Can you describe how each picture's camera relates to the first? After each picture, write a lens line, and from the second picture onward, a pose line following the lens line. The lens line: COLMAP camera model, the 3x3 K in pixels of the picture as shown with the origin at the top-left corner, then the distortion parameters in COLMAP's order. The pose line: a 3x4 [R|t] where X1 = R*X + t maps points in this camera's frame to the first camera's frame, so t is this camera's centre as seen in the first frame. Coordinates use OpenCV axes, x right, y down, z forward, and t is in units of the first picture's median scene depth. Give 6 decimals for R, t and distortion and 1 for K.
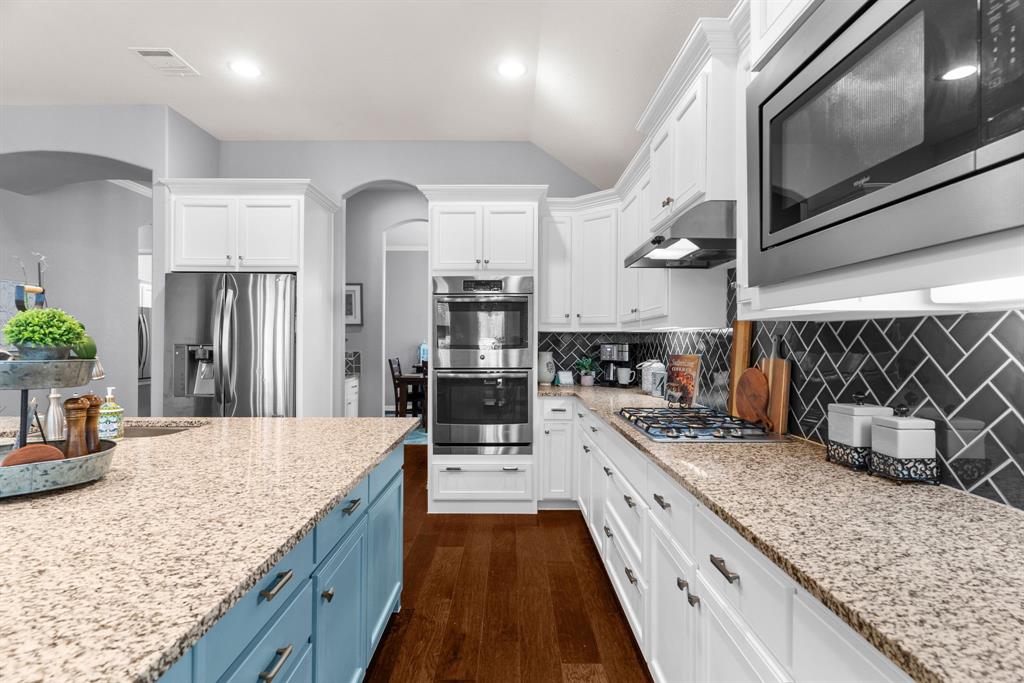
lens RADIAL K [[496.8, 0, 516.1], [0, 496.8, 340.0], [0, 0, 1]] dist [-0.000067, 0.000741]
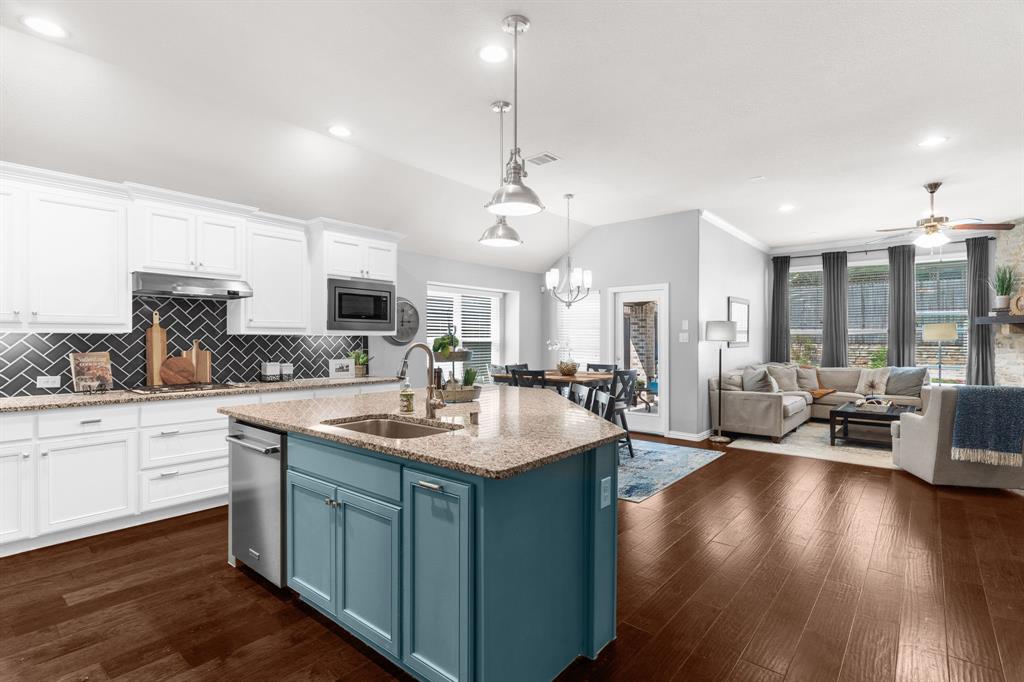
lens RADIAL K [[496.8, 0, 516.1], [0, 496.8, 339.5], [0, 0, 1]] dist [-0.000067, 0.000741]
pose [[-0.765339, -0.001715, 0.643625, -2.751332], [-0.005134, 0.999981, -0.003441, -0.014757], [-0.643606, -0.005938, -0.765334, 2.612023]]
